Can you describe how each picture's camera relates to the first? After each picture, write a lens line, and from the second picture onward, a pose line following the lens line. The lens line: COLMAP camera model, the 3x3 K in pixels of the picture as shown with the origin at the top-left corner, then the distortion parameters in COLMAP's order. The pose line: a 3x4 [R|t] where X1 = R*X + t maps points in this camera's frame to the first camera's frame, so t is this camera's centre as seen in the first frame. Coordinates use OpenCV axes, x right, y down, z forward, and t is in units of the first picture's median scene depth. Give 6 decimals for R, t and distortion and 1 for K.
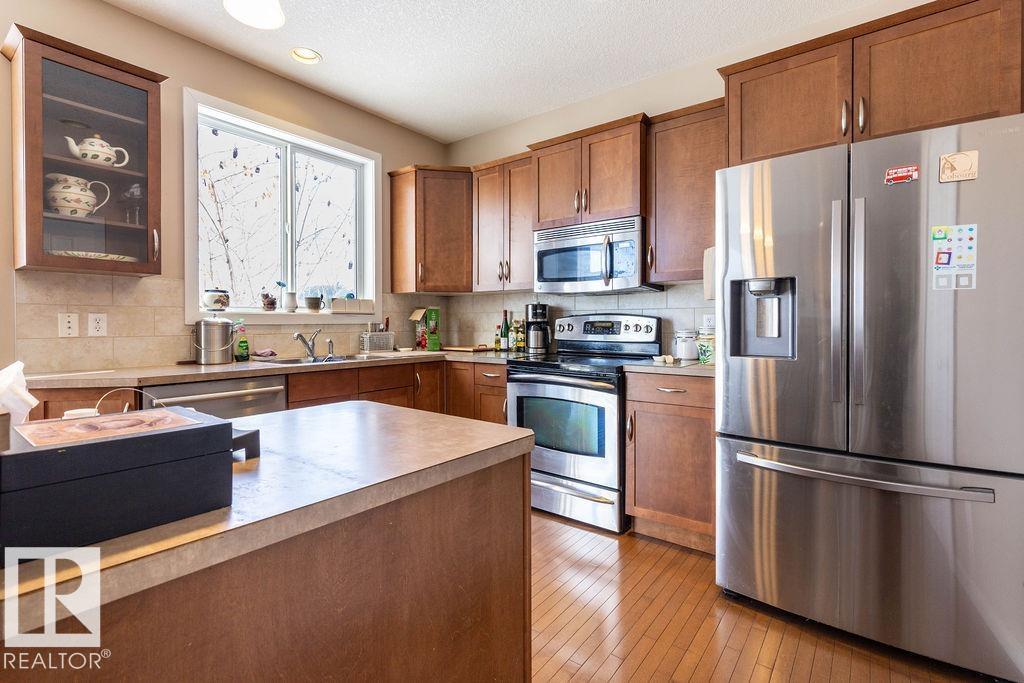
lens RADIAL K [[471.7, 0, 512.1], [0, 471.7, 328.0], [0, 0, 1]] dist [0.001075, -0.000171]
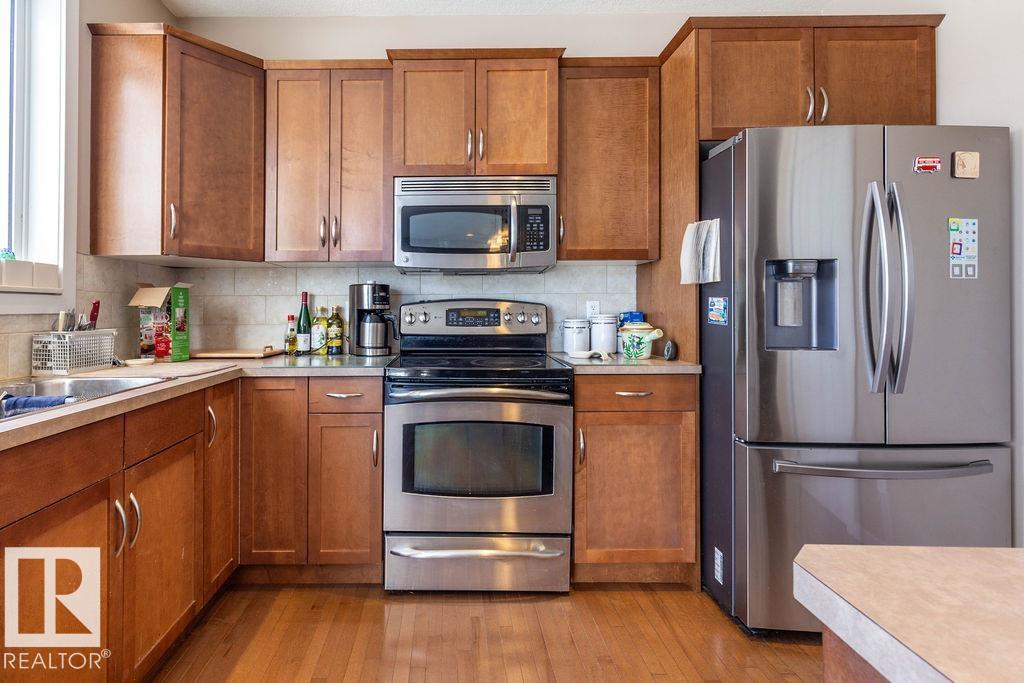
lens RADIAL K [[489.3, 0, 448.3], [0, 489.3, 305.6], [0, 0, 1]] dist [0.001989, 0.000681]
pose [[0.795975, 0.005337, 0.605307, -0.301494], [0.009114, 0.999742, -0.020800, -0.003228], [-0.605262, 0.022073, 0.795721, 0.370784]]
